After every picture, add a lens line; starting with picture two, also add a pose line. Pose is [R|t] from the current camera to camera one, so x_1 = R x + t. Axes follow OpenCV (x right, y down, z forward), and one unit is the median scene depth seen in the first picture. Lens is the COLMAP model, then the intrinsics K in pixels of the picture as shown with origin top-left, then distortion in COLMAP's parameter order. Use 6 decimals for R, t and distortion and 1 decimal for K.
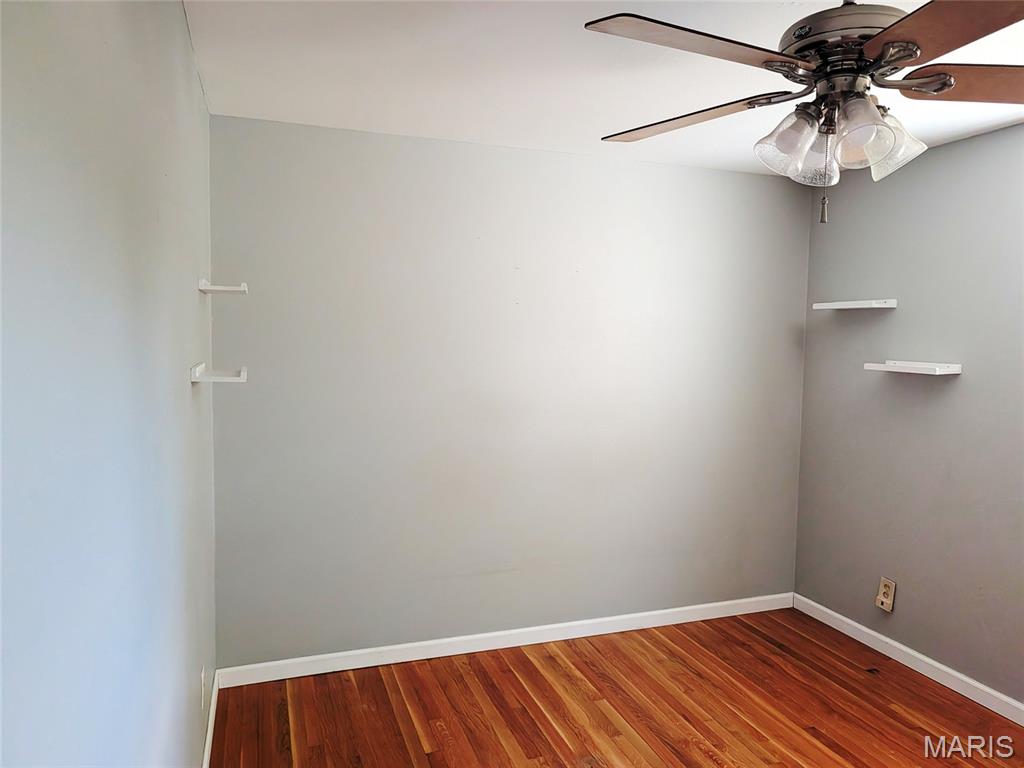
lens RADIAL K [[742.9, 0, 519.4], [0, 742.9, 386.2], [0, 0, 1]] dist [0.022264, -0.019818]
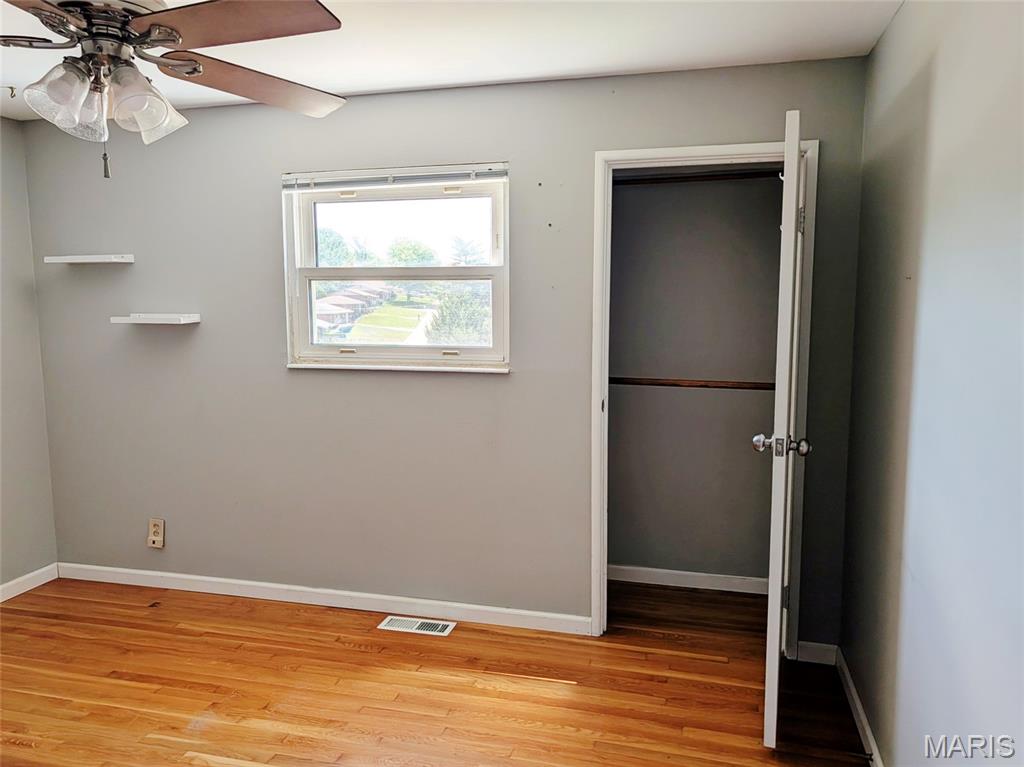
lens RADIAL K [[742.9, 0, 516.7], [0, 742.9, 384.0], [0, 0, 1]] dist [0.022264, -0.019818]
pose [[0.565735, -0.116124, 0.816370, -0.093500], [0.072752, 0.993203, 0.090861, 0.011168], [-0.821371, 0.007990, 0.570338, -0.050284]]
